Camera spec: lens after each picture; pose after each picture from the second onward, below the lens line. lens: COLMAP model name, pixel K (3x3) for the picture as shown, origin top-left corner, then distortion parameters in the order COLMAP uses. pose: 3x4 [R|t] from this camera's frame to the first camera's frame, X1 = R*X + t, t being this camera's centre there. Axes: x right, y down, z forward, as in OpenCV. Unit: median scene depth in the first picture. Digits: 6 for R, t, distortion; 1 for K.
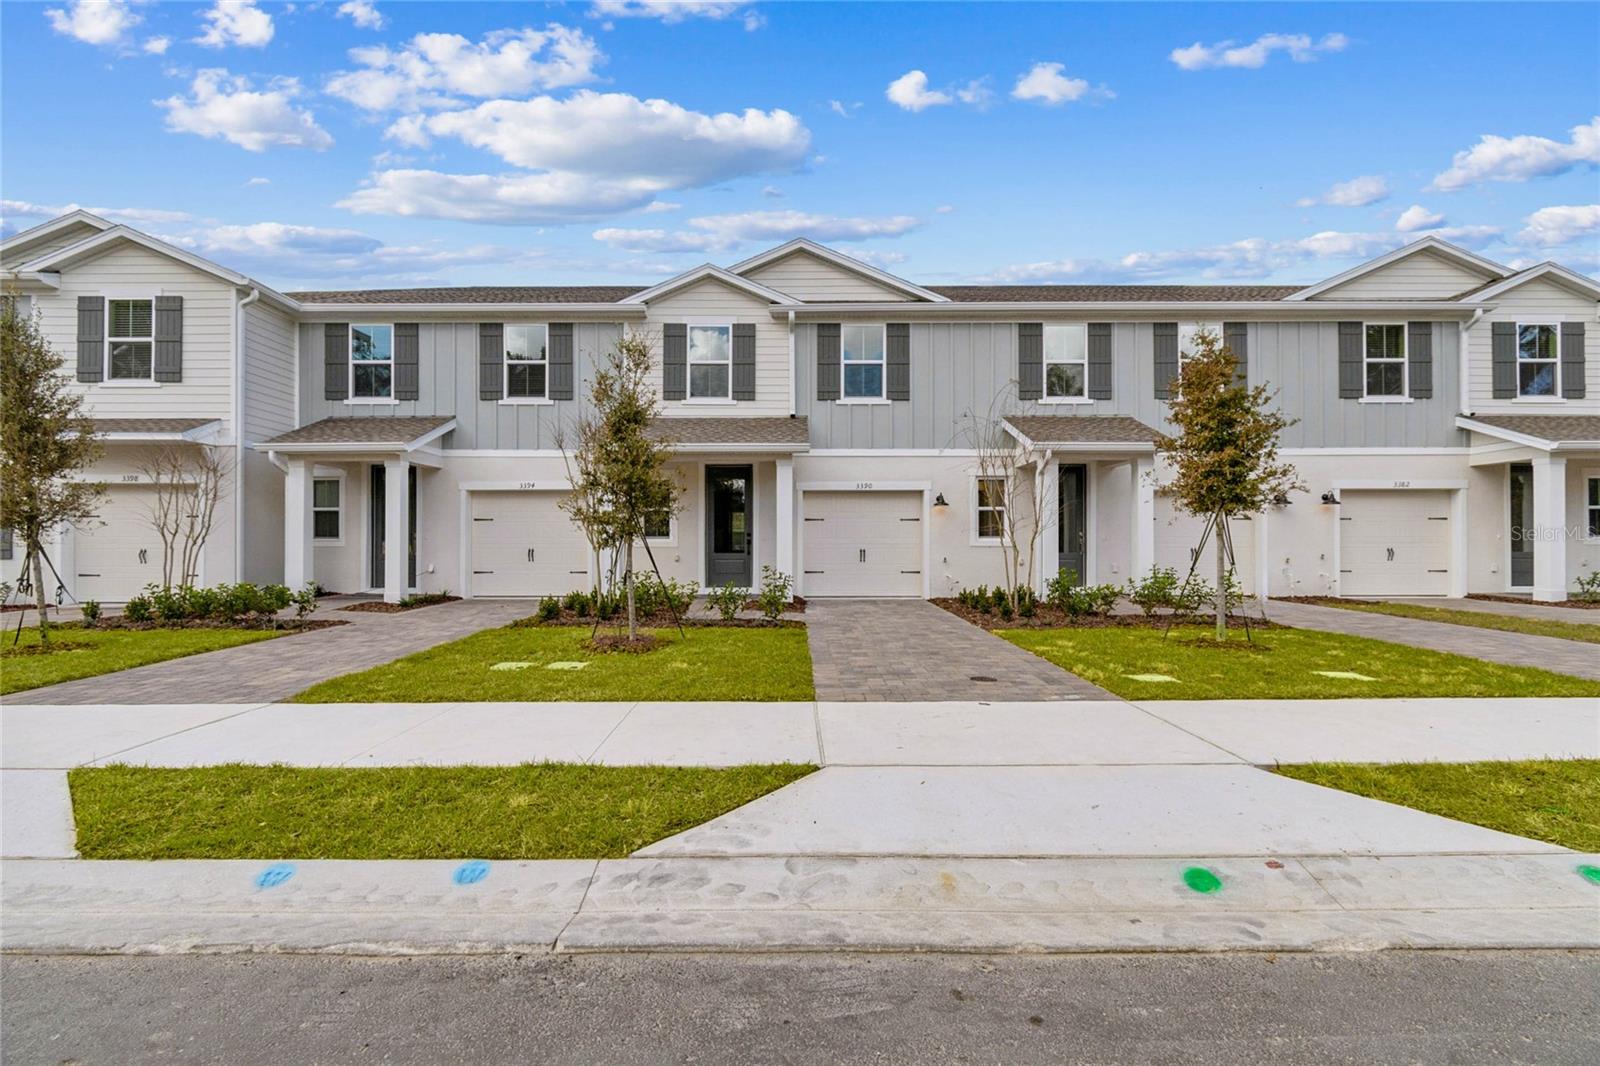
lens RADIAL K [[704.7, 0, 797.0], [0, 704.7, 535.3], [0, 0, 1]] dist [0.002263, -0.001994]
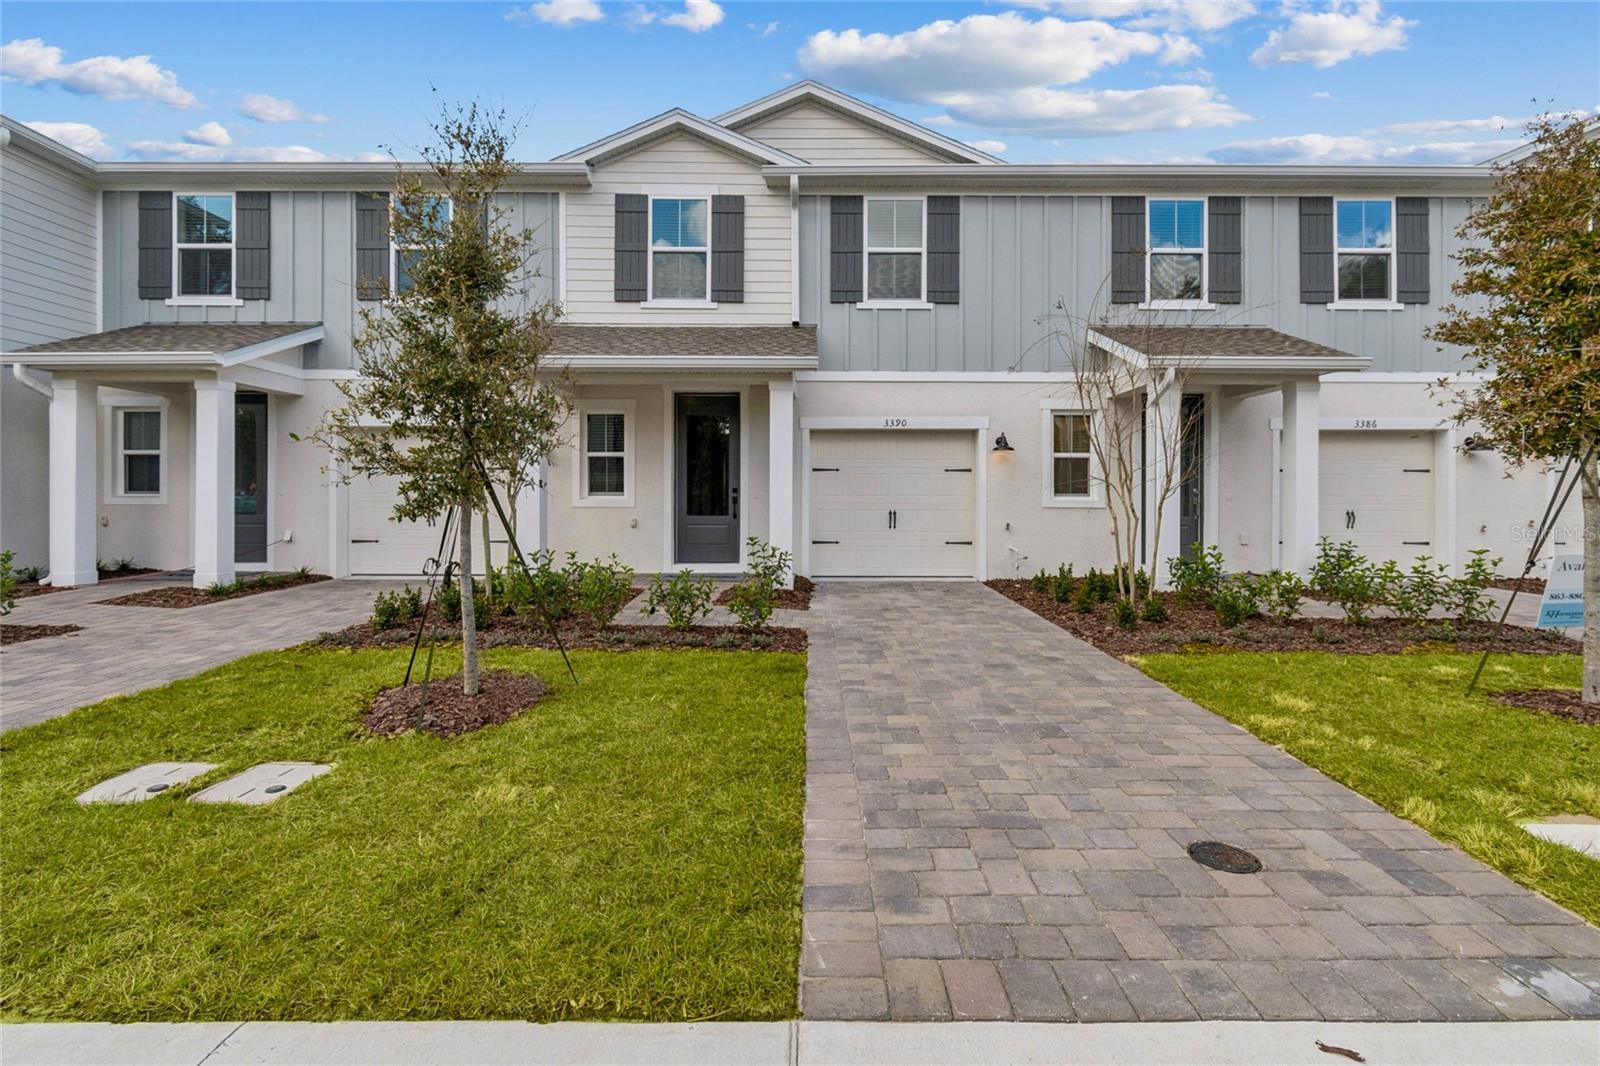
lens RADIAL K [[704.7, 0, 802.7], [0, 704.7, 487.6], [0, 0, 1]] dist [0.002263, -0.001994]
pose [[0.999841, 0.003808, -0.017429, 0.014561], [-0.003826, 0.999992, -0.001001, -0.003246], [0.017425, 0.001068, 0.999848, 0.296109]]
